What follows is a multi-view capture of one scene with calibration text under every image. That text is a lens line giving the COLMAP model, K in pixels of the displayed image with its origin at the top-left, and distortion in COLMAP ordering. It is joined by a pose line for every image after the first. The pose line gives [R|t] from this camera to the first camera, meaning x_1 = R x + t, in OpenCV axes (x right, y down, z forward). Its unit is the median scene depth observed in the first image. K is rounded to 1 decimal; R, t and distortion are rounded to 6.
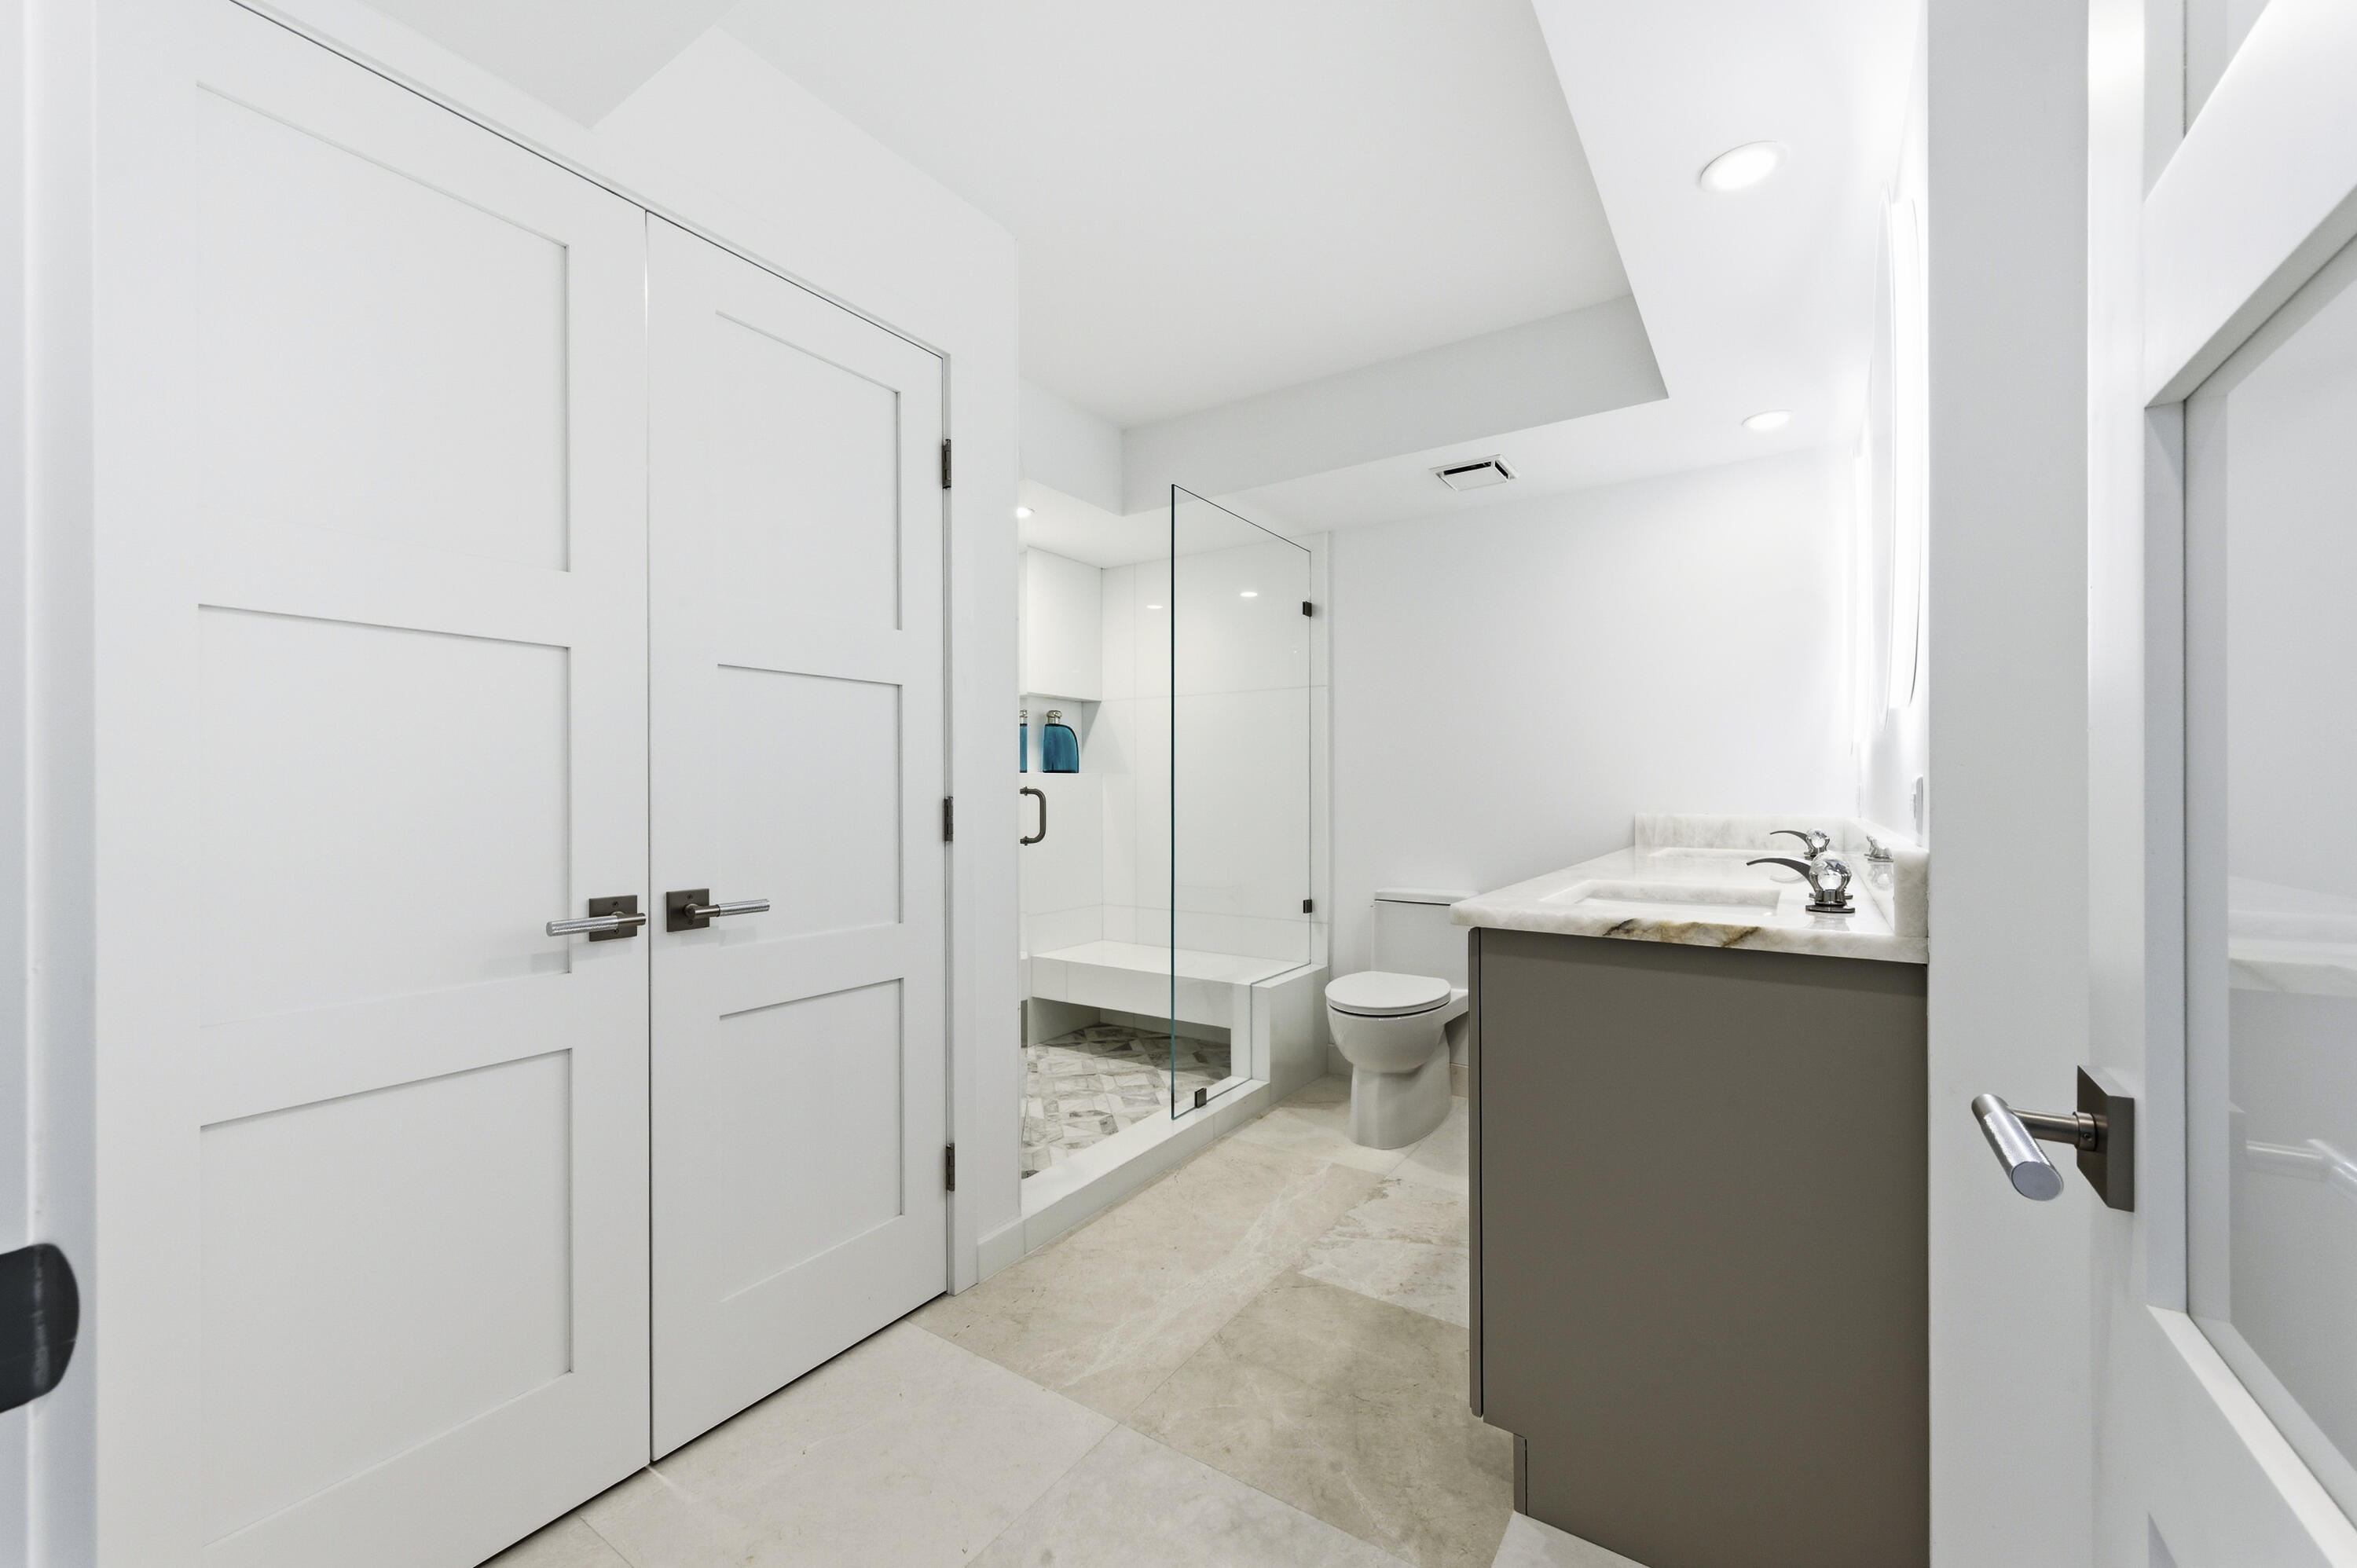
lens RADIAL K [[920.8, 0, 1181.9], [0, 920.8, 787.7], [0, 0, 1]] dist [0.002985, -0.000074]
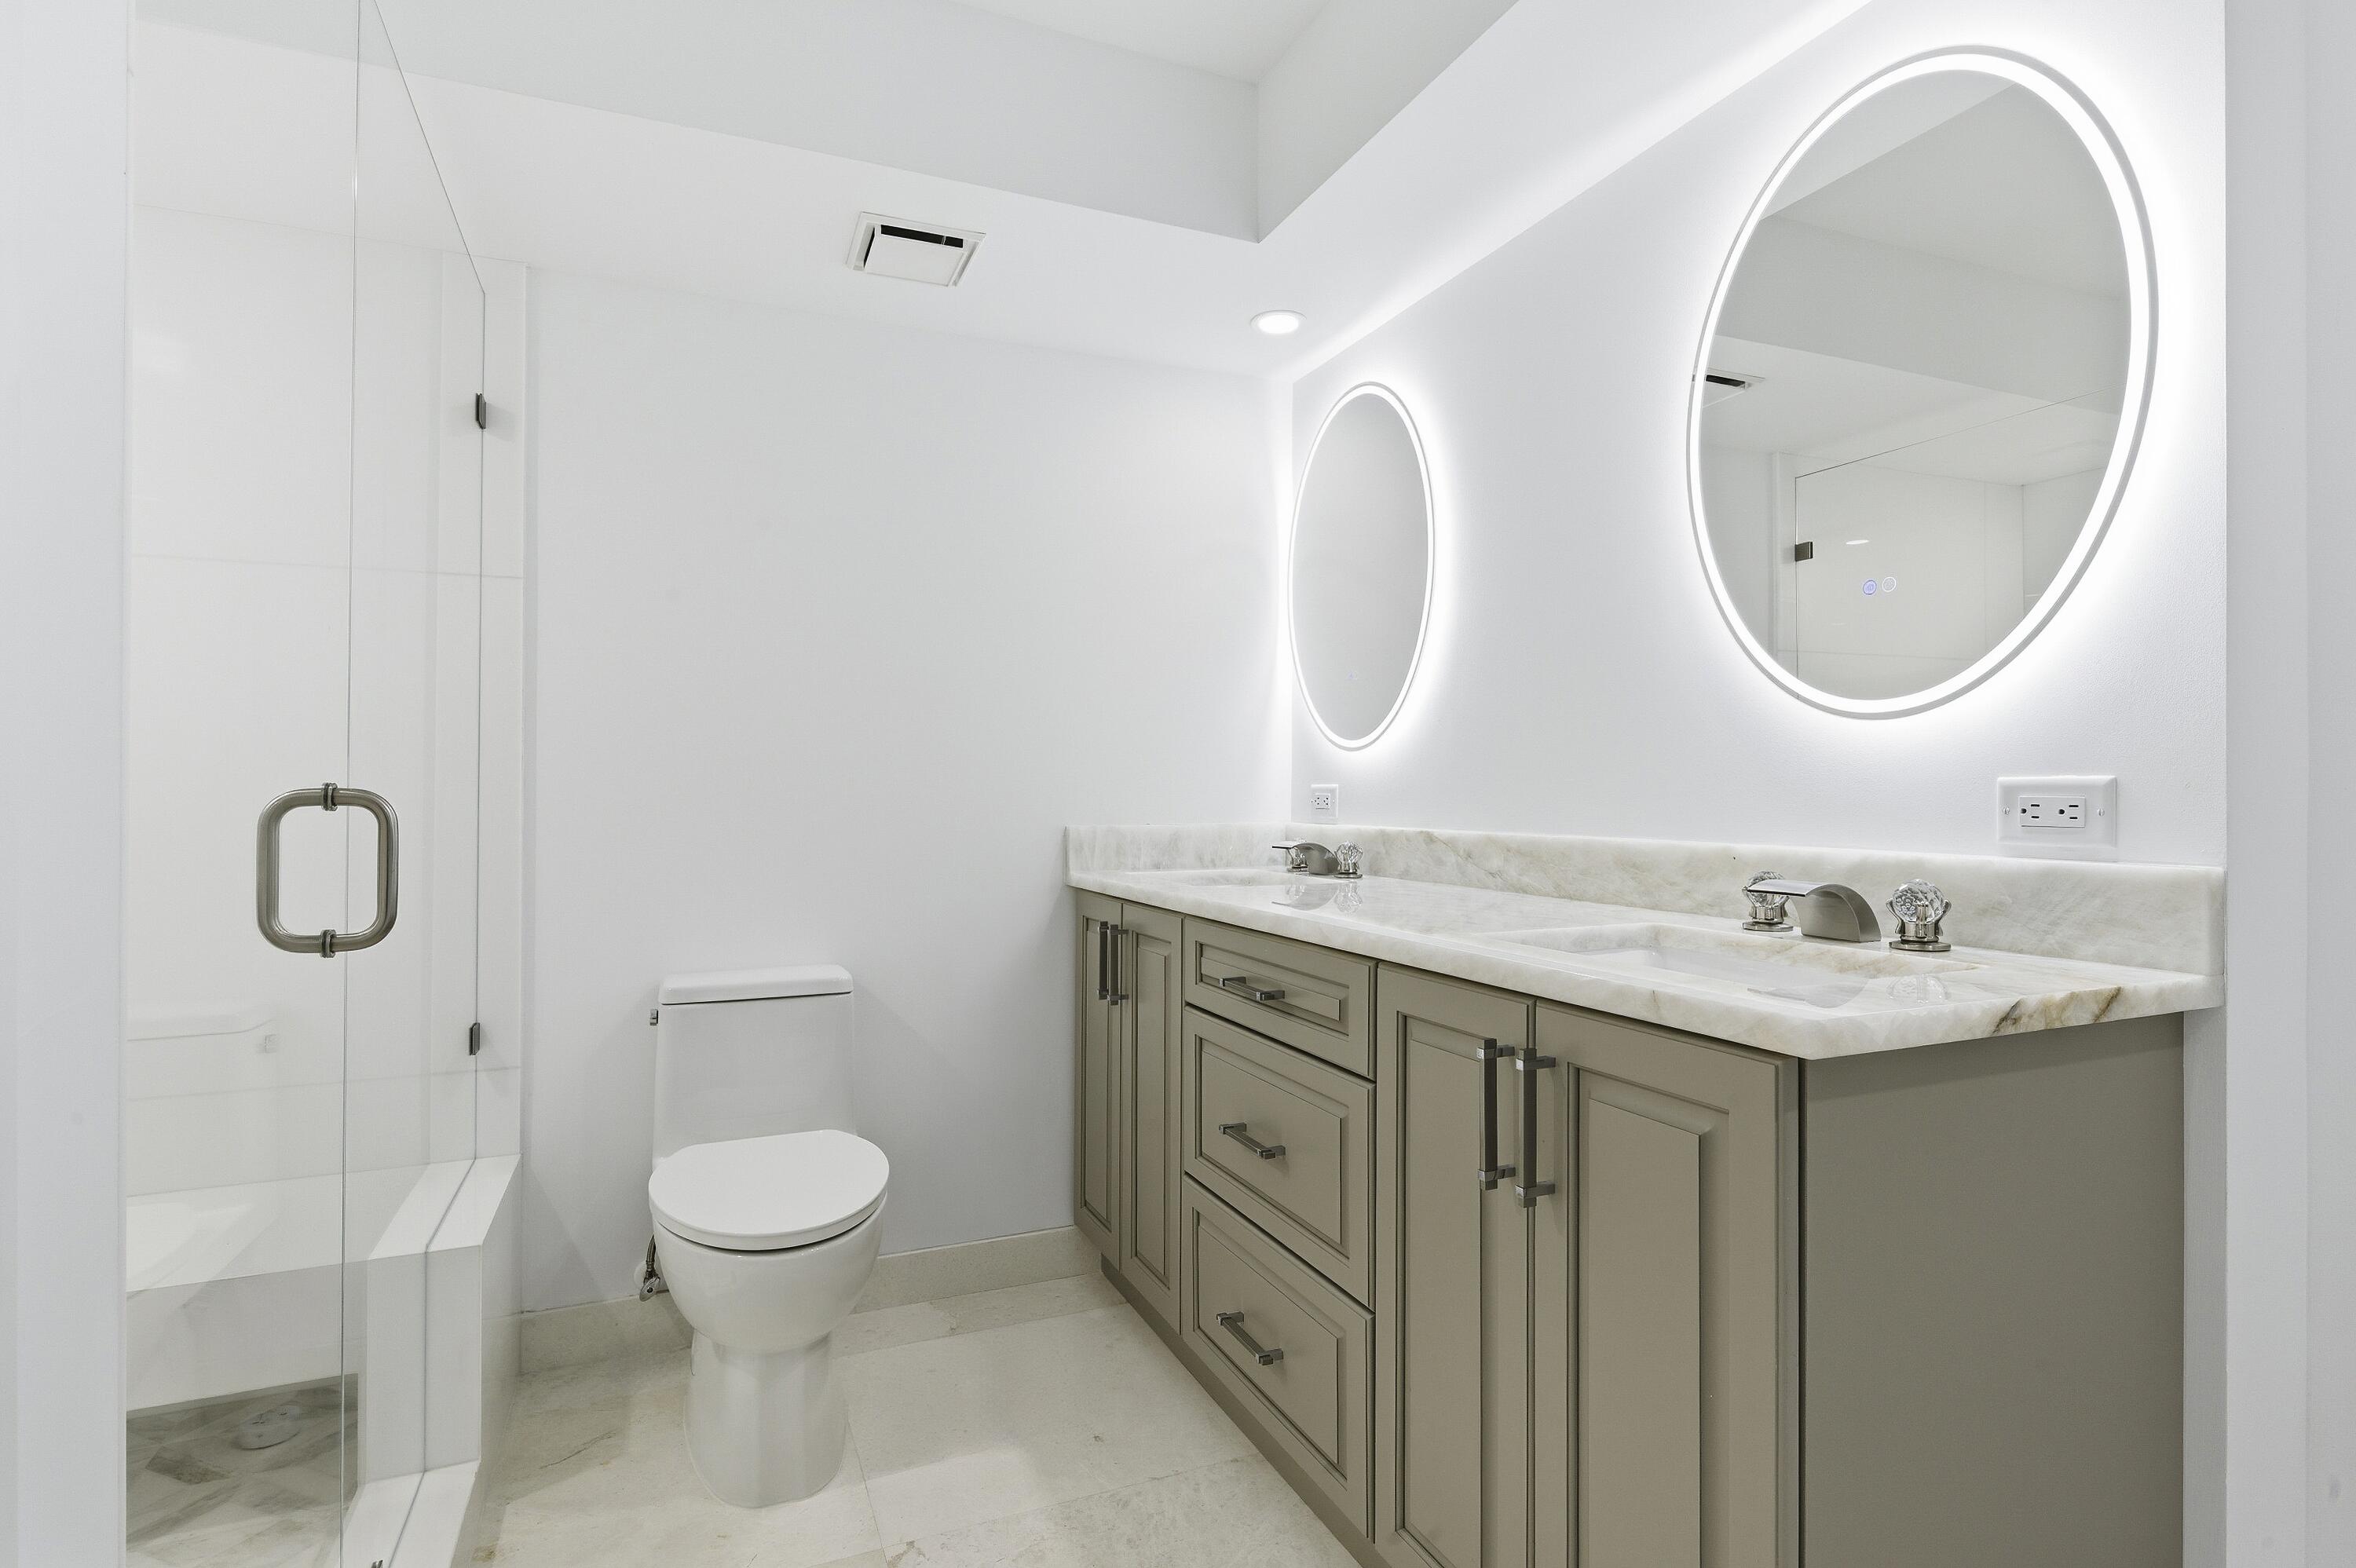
lens RADIAL K [[1179.2, 0, 1178.0], [0, 1179.2, 784.0], [0, 0, 1]] dist [-0.000838, -0.000301]
pose [[0.550083, 0.005557, 0.835091, -0.213552], [-0.001645, 0.999983, -0.005570, 0.001620], [-0.835108, 0.001691, 0.550083, 0.463247]]
